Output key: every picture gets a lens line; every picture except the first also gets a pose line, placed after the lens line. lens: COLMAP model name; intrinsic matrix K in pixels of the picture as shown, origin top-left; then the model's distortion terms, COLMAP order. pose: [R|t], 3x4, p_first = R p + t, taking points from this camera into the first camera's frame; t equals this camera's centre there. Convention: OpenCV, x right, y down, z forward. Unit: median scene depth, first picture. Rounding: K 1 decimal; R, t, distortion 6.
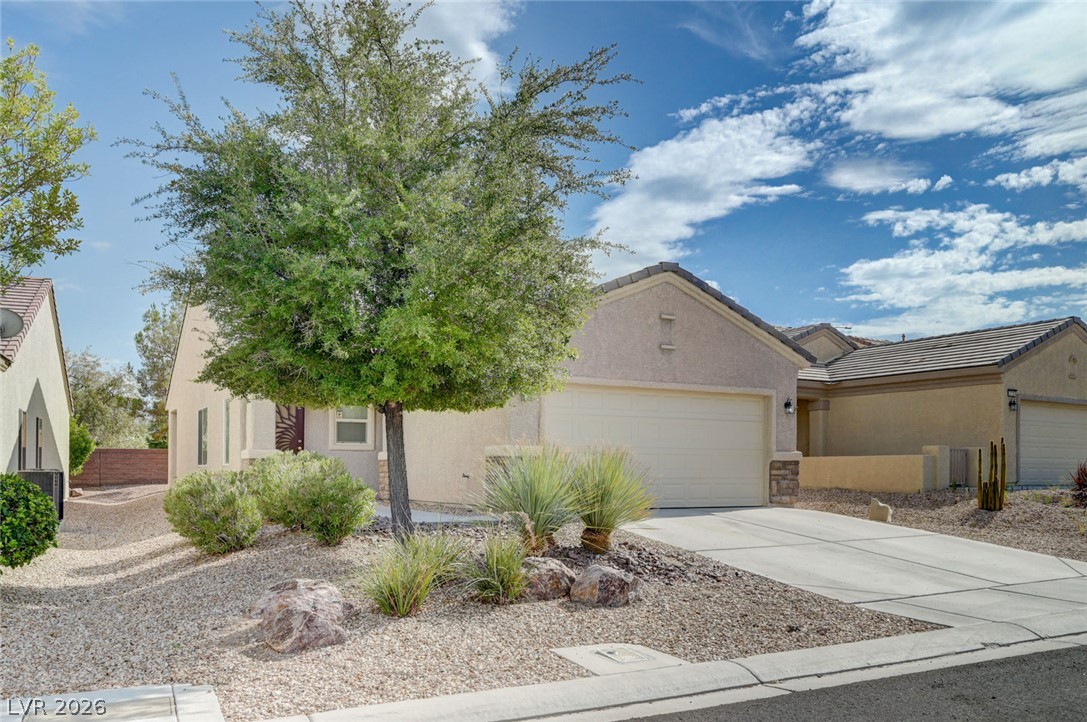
lens RADIAL K [[872.3, 0, 546.1], [0, 872.3, 411.2], [0, 0, 1]] dist [0.030239, 0.000096]
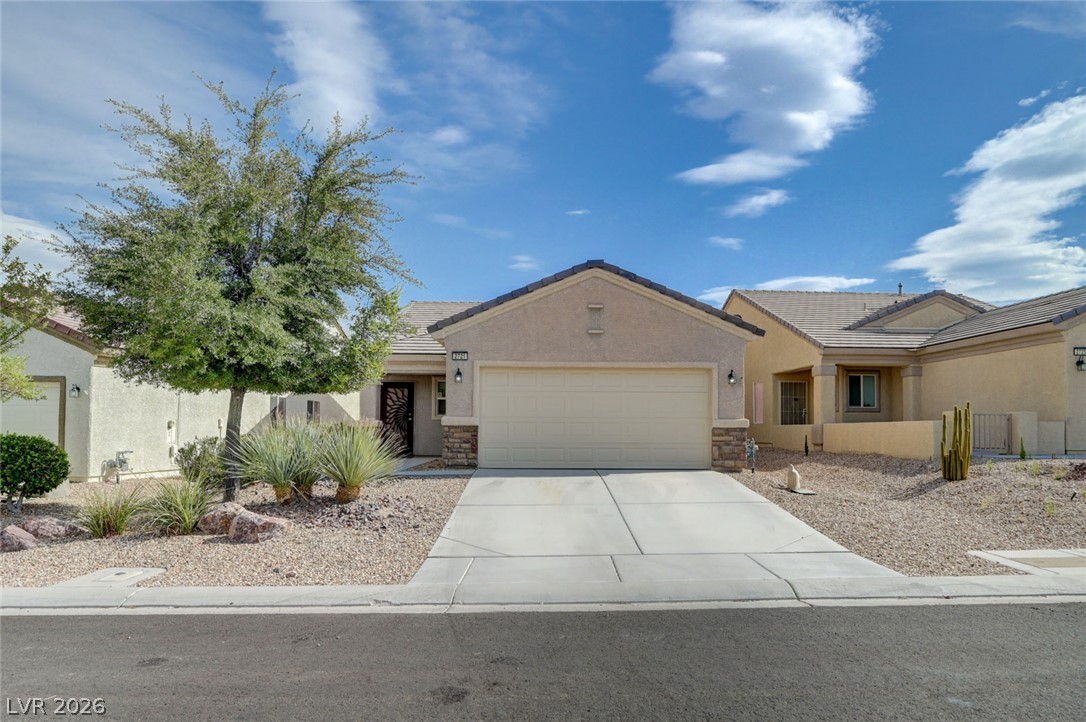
lens RADIAL K [[670.7, 0, 543.0], [0, 670.7, 361.0], [0, 0, 1]] dist [-0.002634, 0.001791]
pose [[0.880993, -0.049855, -0.470495, 0.469505], [0.030881, 0.998371, -0.047967, 0.007043], [0.472120, 0.027729, 0.881098, 0.158490]]
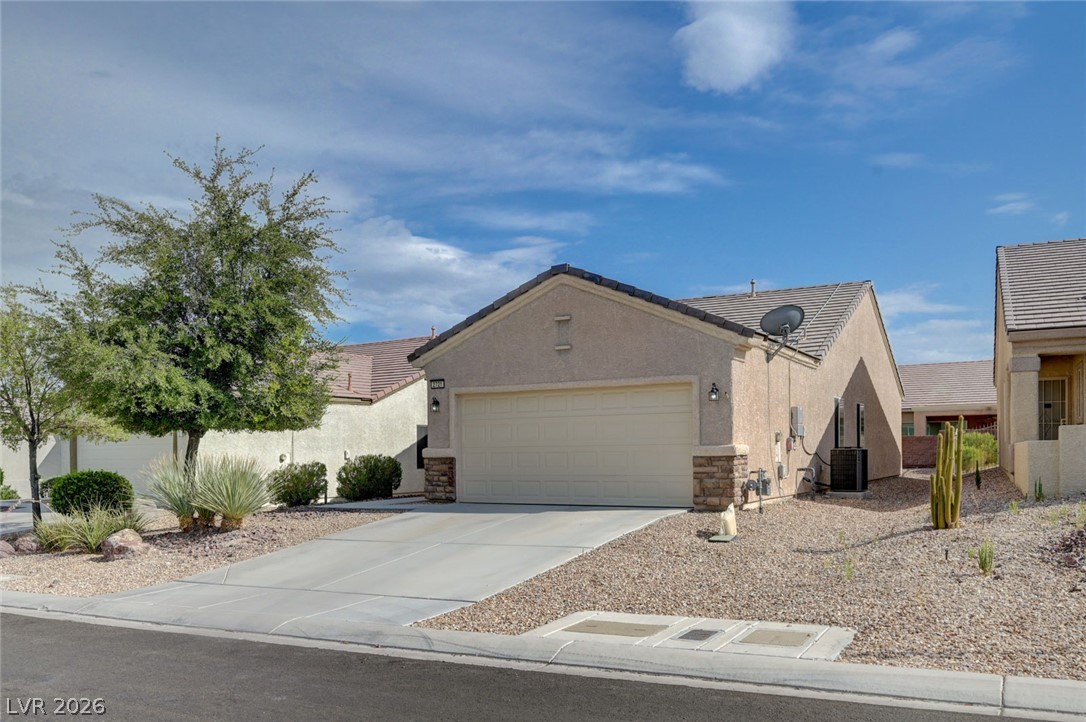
lens RADIAL K [[846.9, 0, 546.8], [0, 846.9, 388.0], [0, 0, 1]] dist [-0.002958, -0.002873]
pose [[0.537921, -0.075350, -0.839621, 0.899161], [0.070321, 0.996537, -0.044380, 0.015573], [0.840057, -0.035170, 0.541357, 0.416677]]
